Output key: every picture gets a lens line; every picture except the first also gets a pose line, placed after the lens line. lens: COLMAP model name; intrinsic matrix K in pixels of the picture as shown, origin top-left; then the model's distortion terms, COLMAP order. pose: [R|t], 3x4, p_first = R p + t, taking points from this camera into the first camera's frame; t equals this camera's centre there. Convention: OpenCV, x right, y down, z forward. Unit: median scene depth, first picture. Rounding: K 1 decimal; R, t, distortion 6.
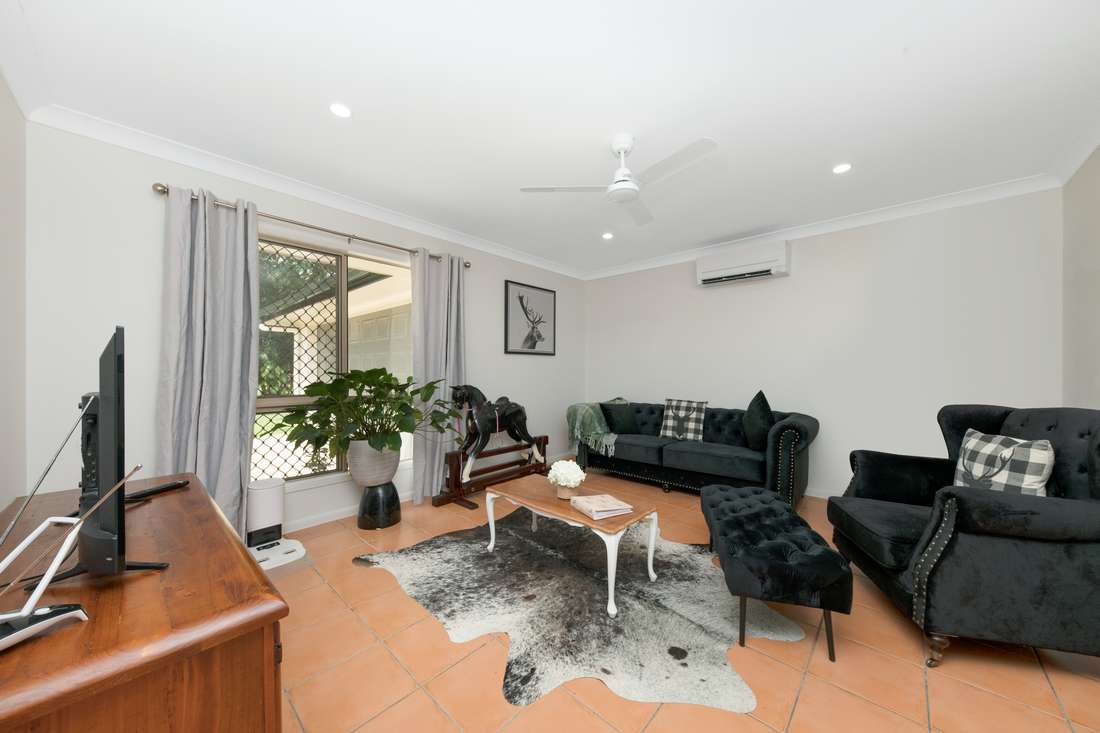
lens RADIAL K [[384.4, 0, 549.4], [0, 384.4, 369.2], [0, 0, 1]] dist [-0.000004, 0.000002]
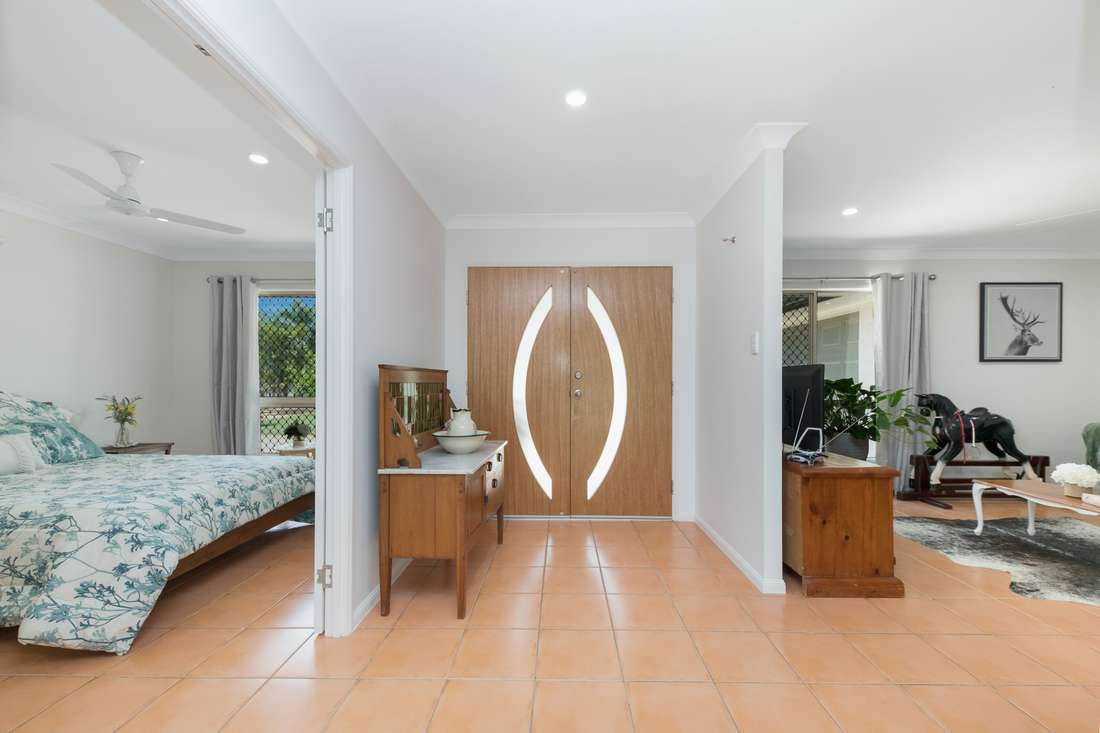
lens RADIAL K [[438.3, 0, 552.9], [0, 438.3, 376.4], [0, 0, 1]] dist [-0.001495, -0.000931]
pose [[0.660922, -0.001555, -0.750453, -0.005464], [0.002247, 0.999997, -0.000093, -0.008609], [0.750451, -0.001625, 0.660924, -0.573092]]
